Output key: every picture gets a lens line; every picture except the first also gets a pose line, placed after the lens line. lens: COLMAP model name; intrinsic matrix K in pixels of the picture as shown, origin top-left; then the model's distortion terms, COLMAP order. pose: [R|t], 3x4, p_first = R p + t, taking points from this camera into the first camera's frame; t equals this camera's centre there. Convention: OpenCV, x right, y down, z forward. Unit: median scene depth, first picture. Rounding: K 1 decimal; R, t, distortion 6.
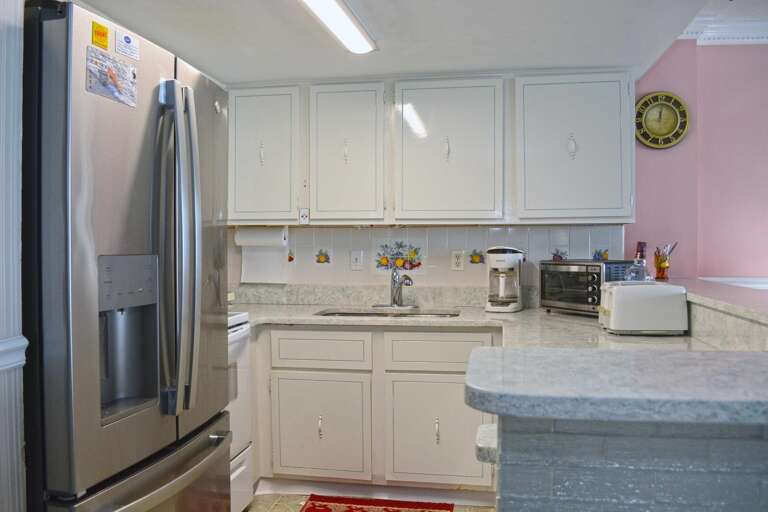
lens RADIAL K [[644.5, 0, 383.0], [0, 644.5, 253.8], [0, 0, 1]] dist [-0.075842, 0.010596]
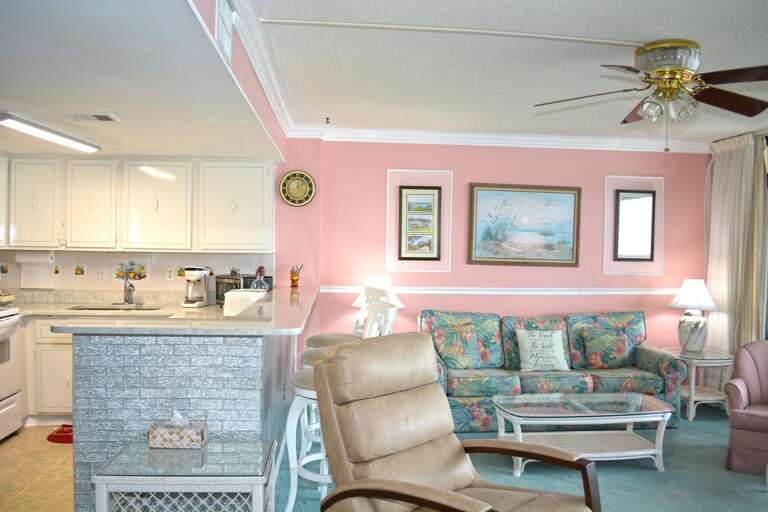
lens RADIAL K [[644.5, 0, 386.1], [0, 644.5, 256.8], [0, 0, 1]] dist [-0.075842, 0.010596]
pose [[0.969767, 0.010320, 0.243814, 0.256894], [-0.011817, 0.999919, 0.004679, -0.046591], [-0.243746, -0.007419, 0.969811, -0.640479]]
